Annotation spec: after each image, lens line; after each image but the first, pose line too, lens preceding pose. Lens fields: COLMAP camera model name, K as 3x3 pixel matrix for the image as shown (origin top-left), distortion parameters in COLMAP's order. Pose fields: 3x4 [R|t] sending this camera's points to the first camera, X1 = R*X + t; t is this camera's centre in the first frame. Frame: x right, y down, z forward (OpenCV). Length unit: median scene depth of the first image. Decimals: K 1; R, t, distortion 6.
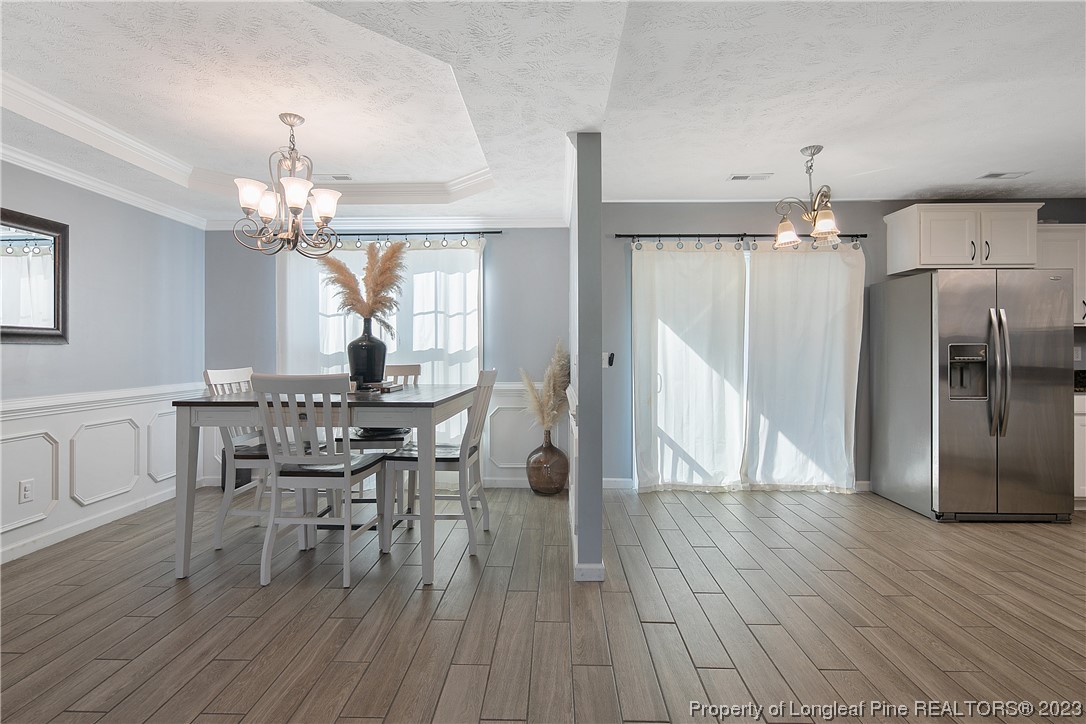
lens RADIAL K [[542.2, 0, 545.0], [0, 542.2, 345.8], [0, 0, 1]] dist [0.001071, 0.000051]
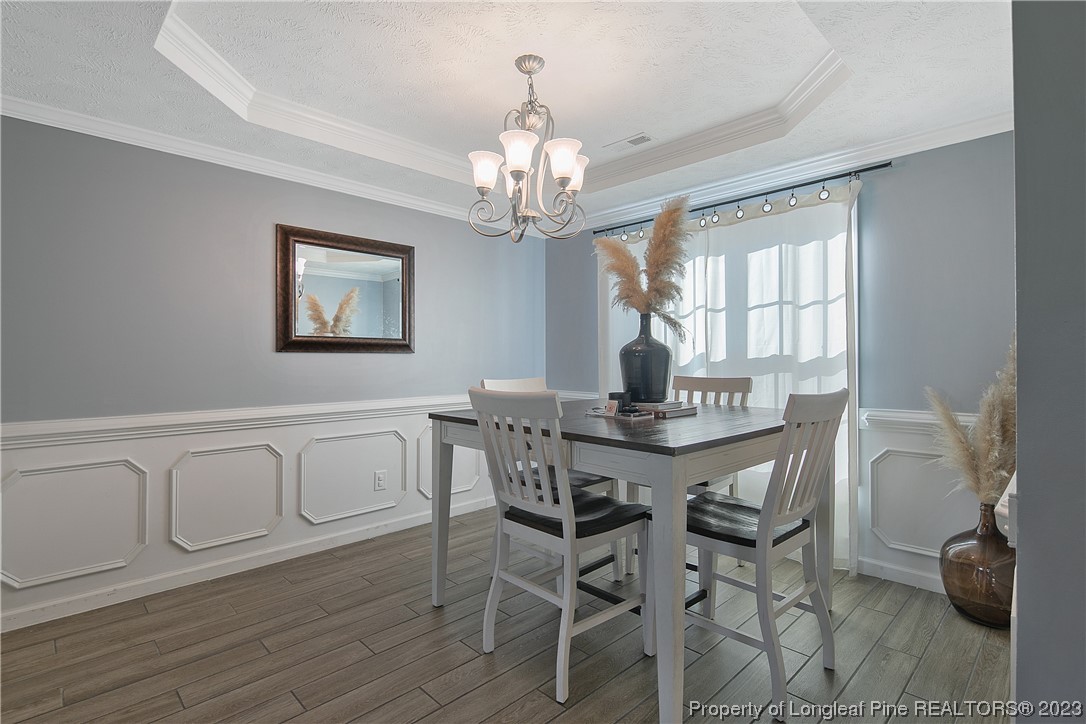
lens RADIAL K [[524.0, 0, 543.3], [0, 524.0, 357.6], [0, 0, 1]] dist [0.000928, 0.000328]
pose [[0.719975, -0.002897, -0.693994, 0.062346], [0.008416, 0.999954, 0.004558, 0.003586], [0.693949, -0.009122, 0.719966, 0.393109]]
